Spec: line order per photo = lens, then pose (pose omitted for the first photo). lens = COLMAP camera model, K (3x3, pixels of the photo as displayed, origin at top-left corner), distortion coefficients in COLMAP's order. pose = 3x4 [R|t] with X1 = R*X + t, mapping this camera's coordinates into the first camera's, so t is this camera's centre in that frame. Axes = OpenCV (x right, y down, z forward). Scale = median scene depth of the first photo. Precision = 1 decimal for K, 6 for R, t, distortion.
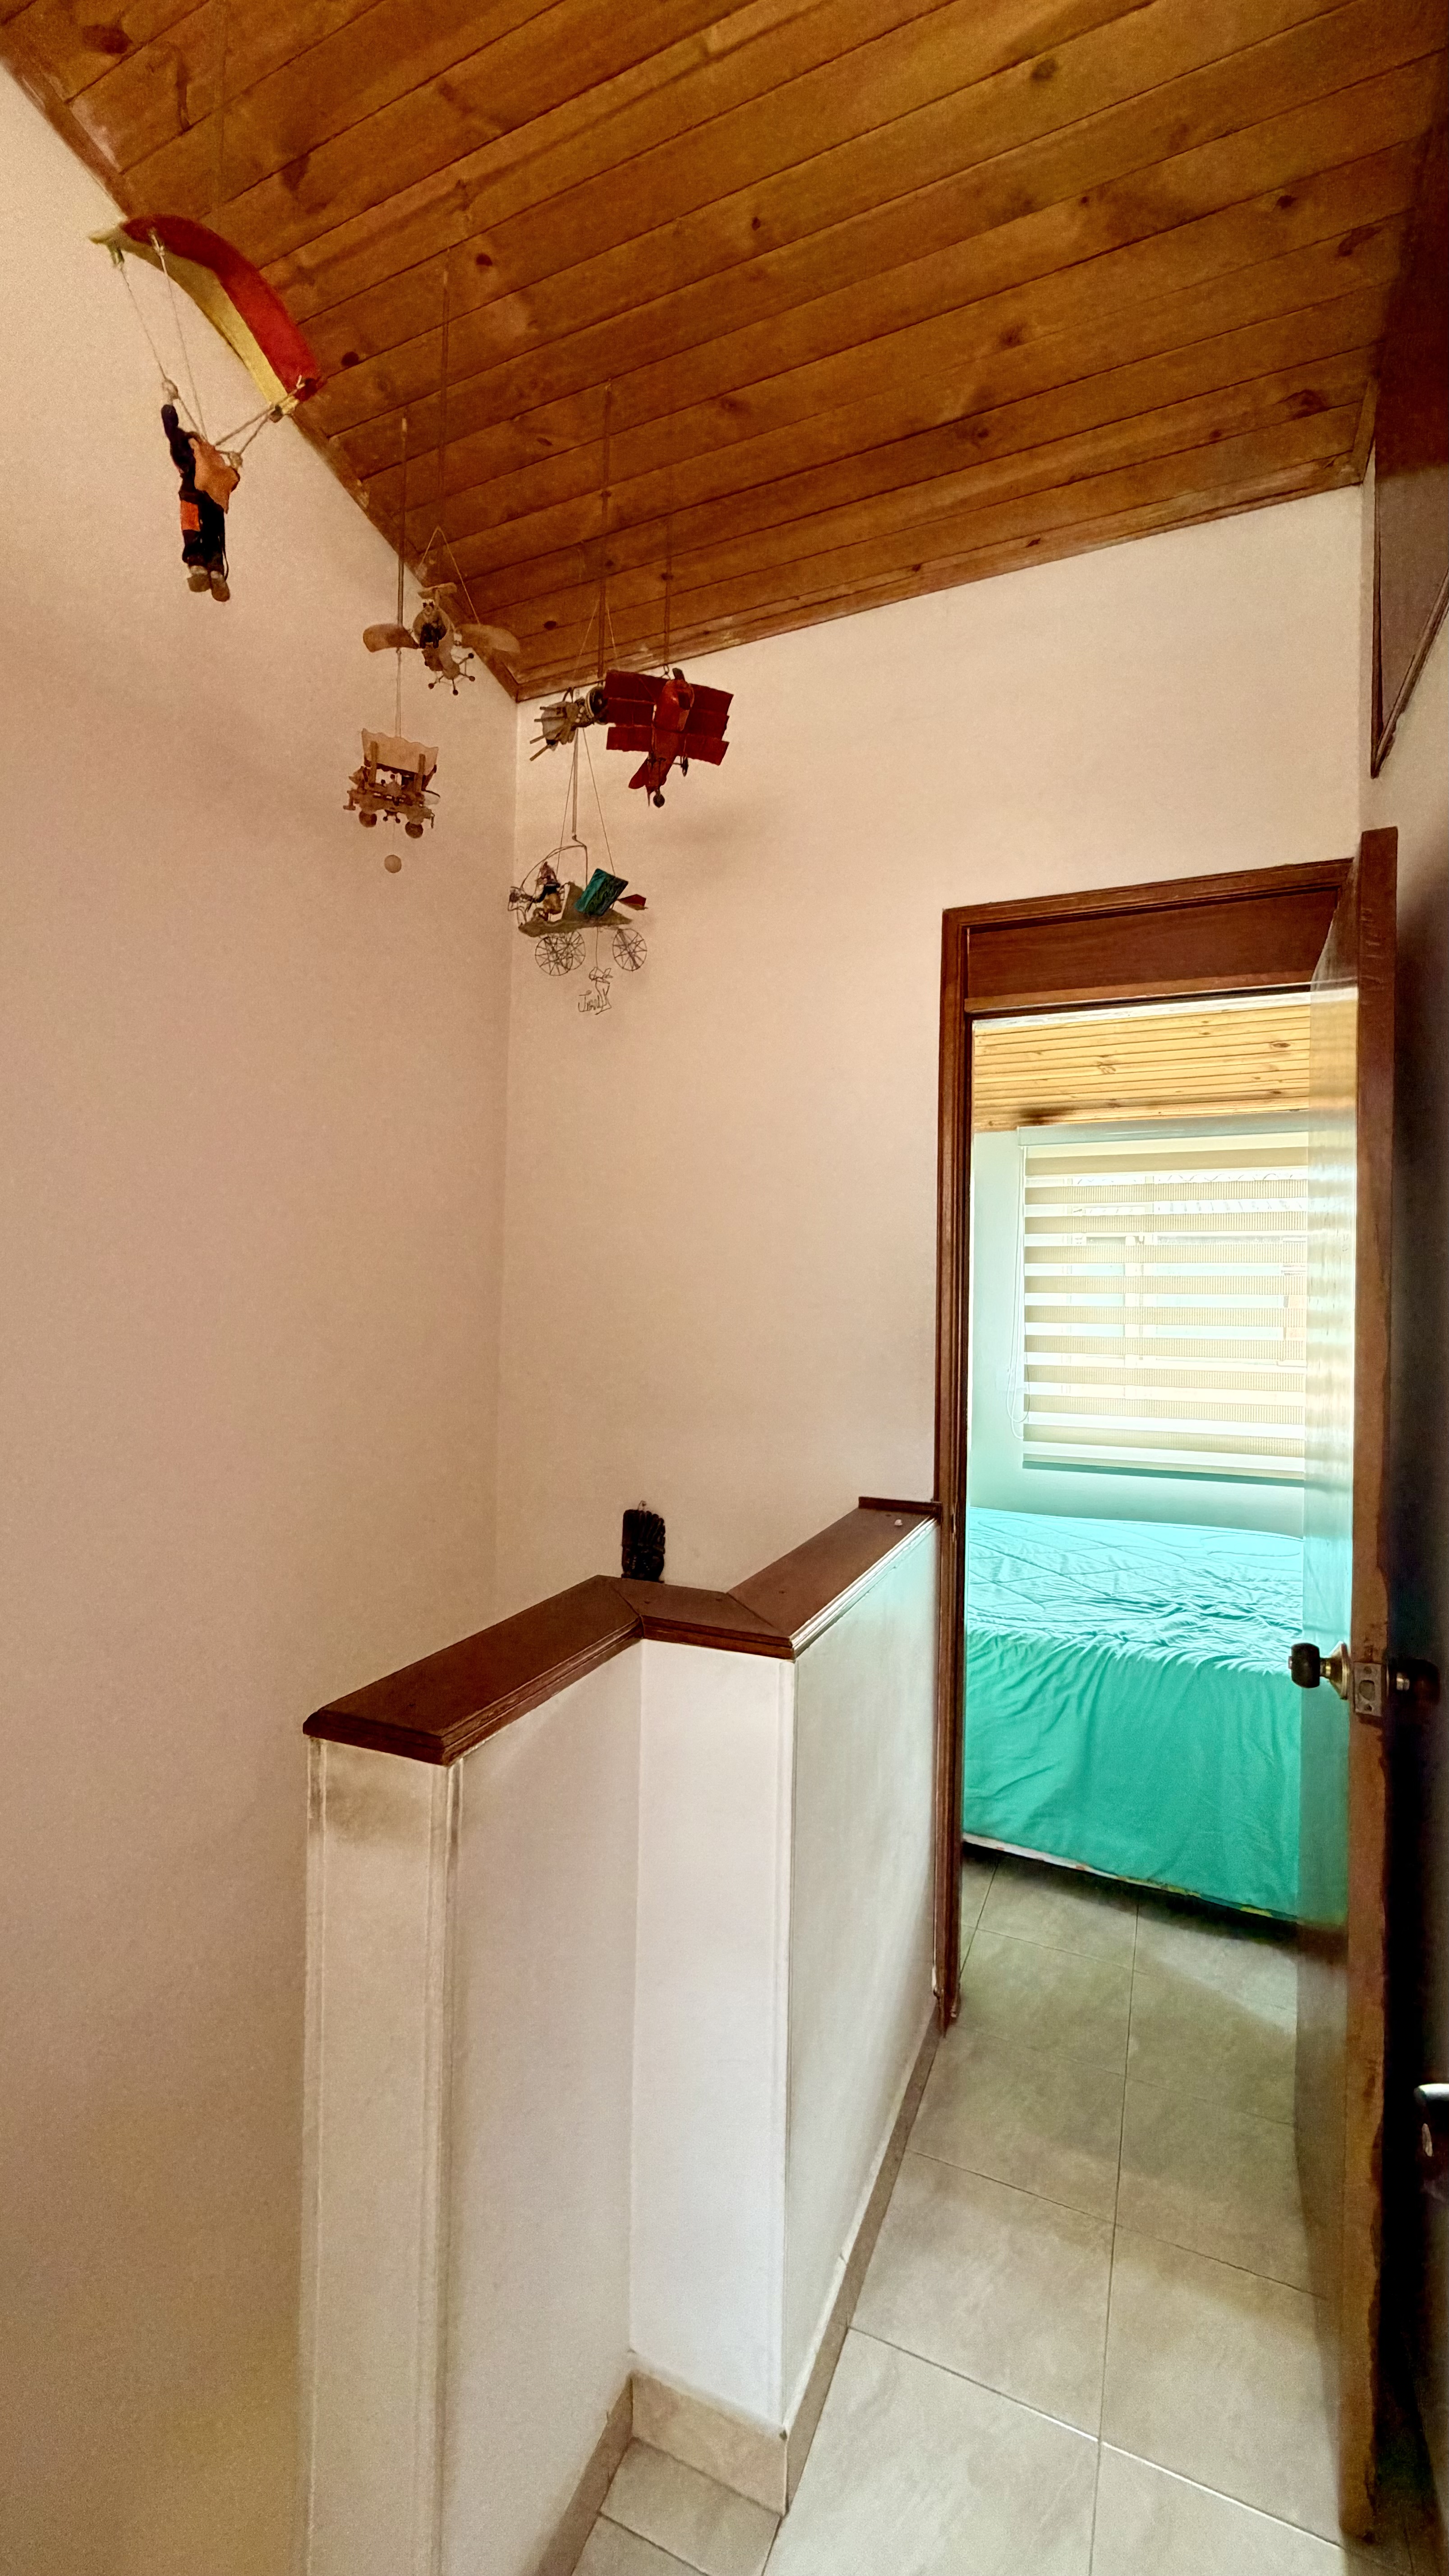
lens RADIAL K [[1026.3, 0, 718.9], [0, 1026.3, 1281.3], [0, 0, 1]] dist [-0.000341, 0.000194]
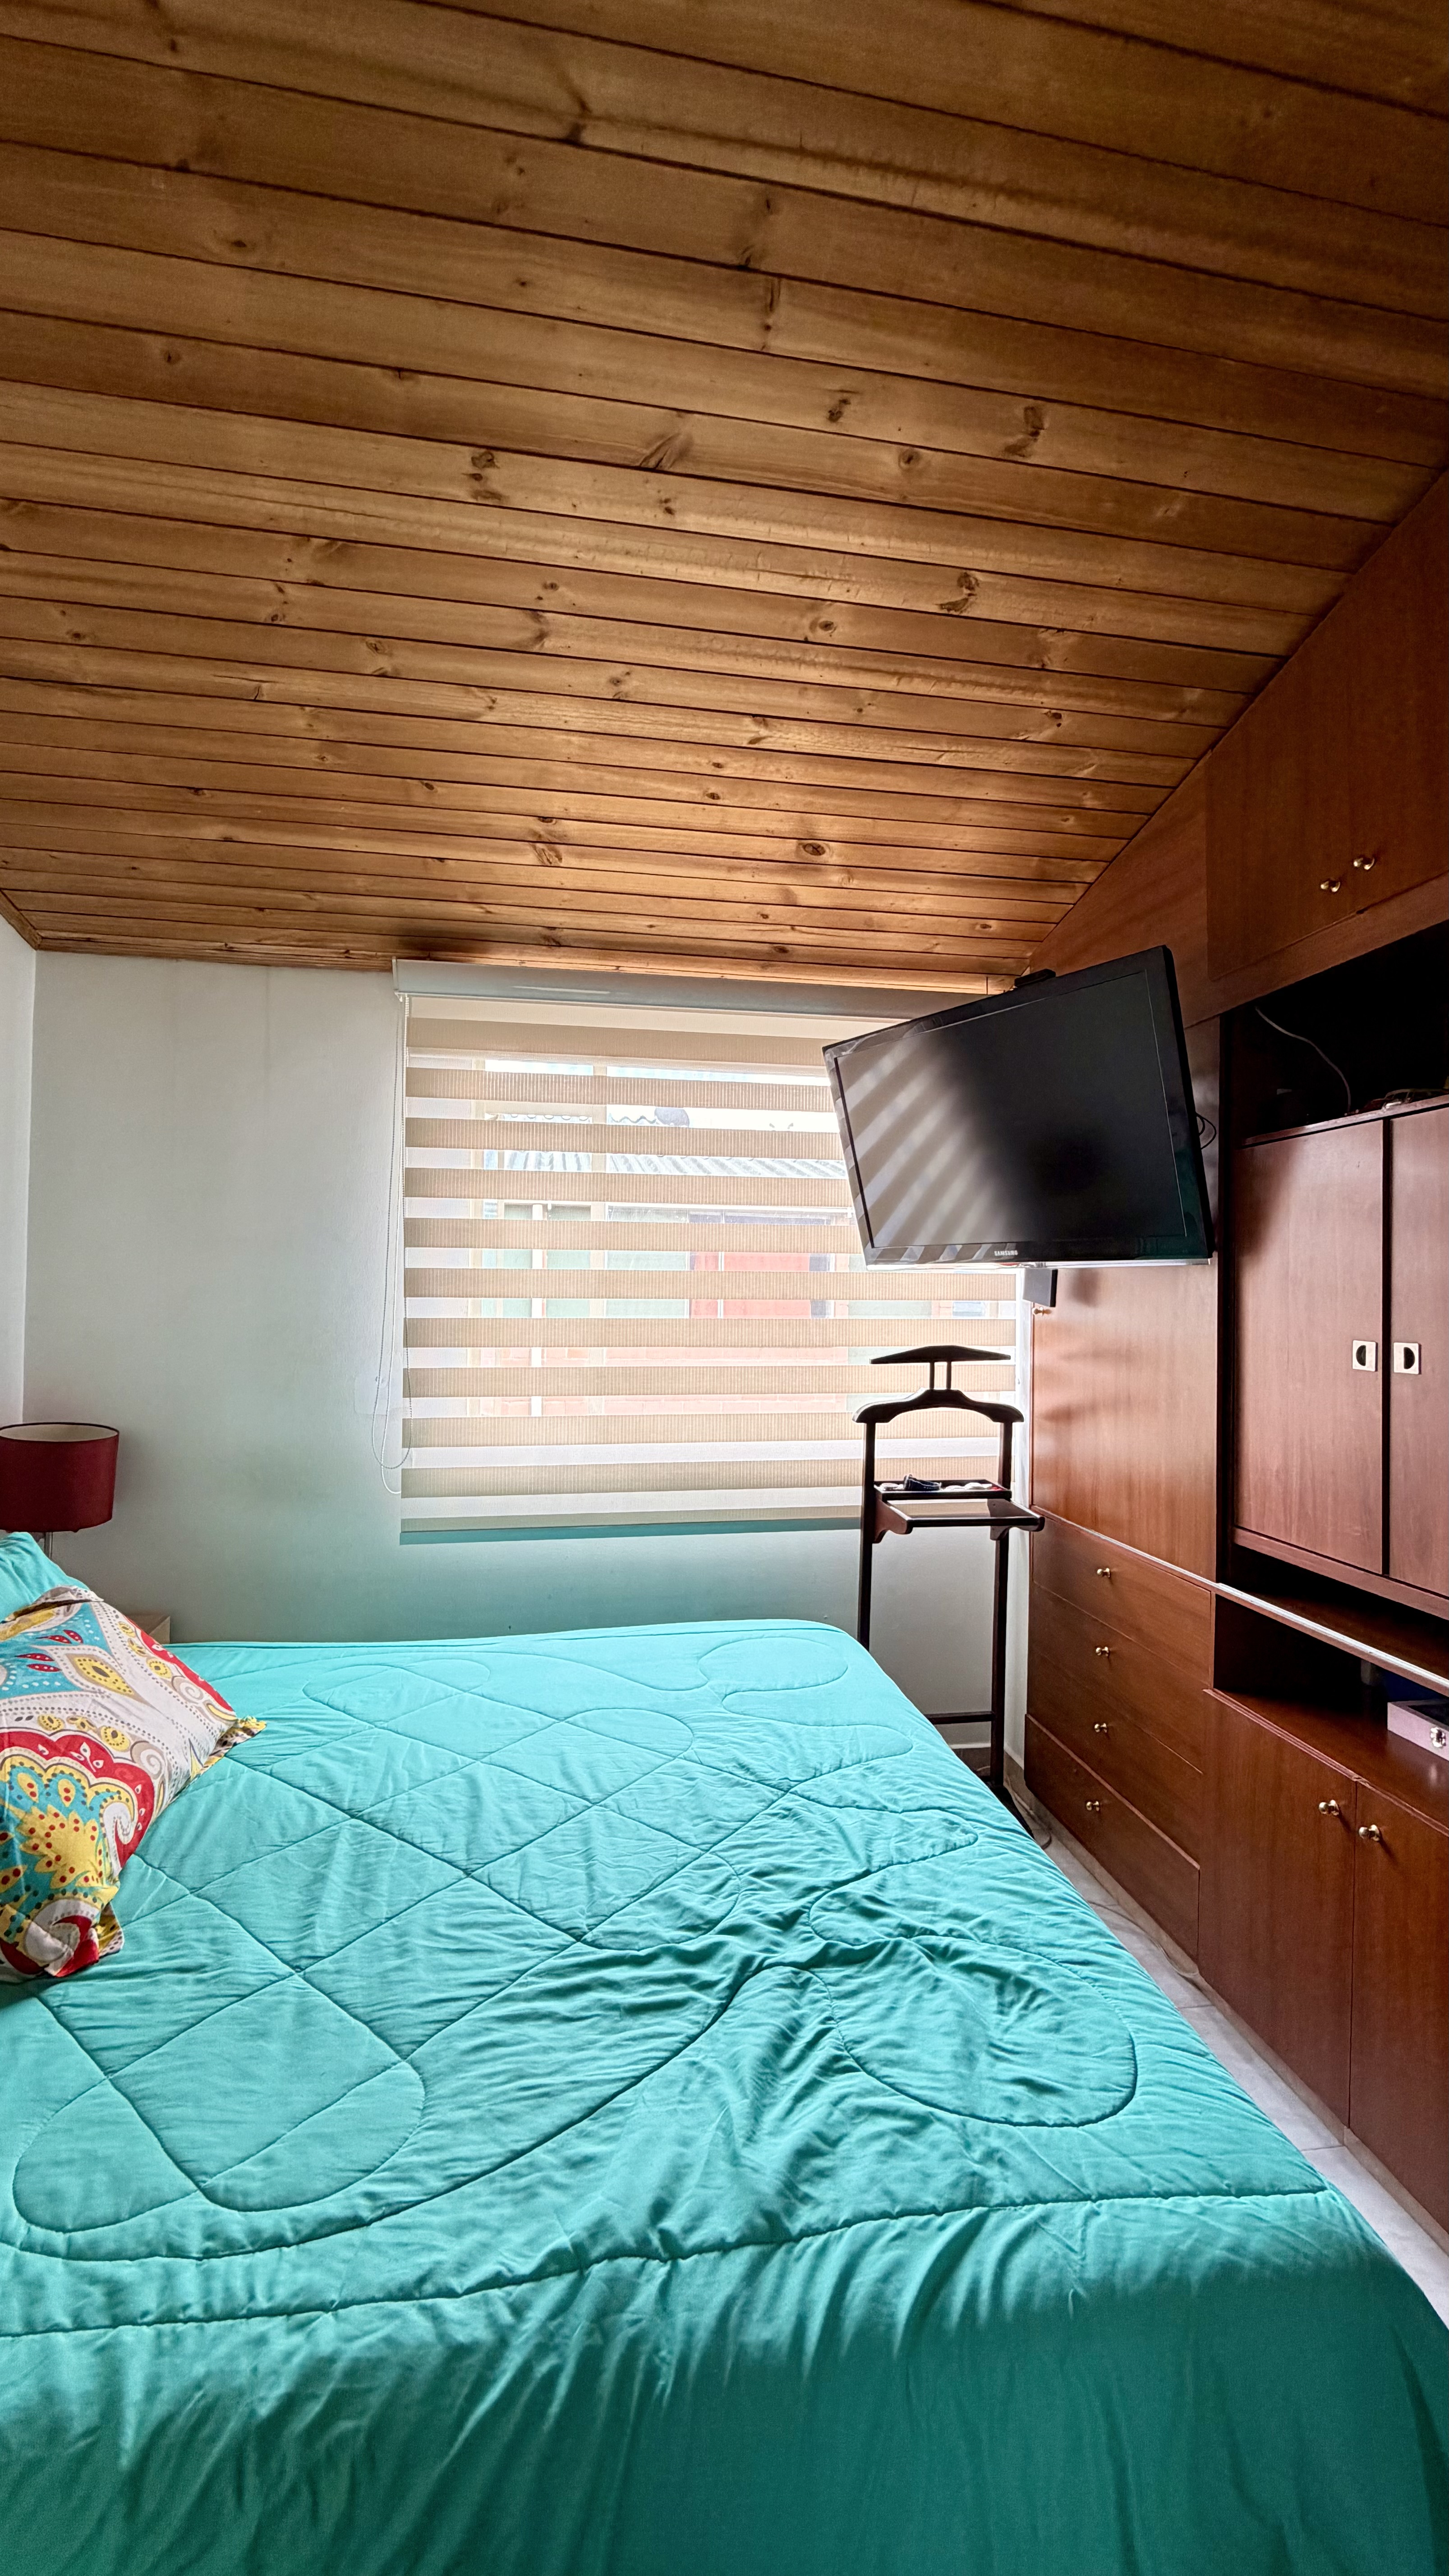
lens RADIAL K [[1026.3, 0, 734.9], [0, 1026.3, 1274.5], [0, 0, 1]] dist [-0.000341, 0.000194]
pose [[0.834148, 0.001933, 0.551537, 0.162217], [-0.007532, 0.999941, 0.007887, 0.026004], [-0.551489, -0.010733, 0.834113, 0.500014]]
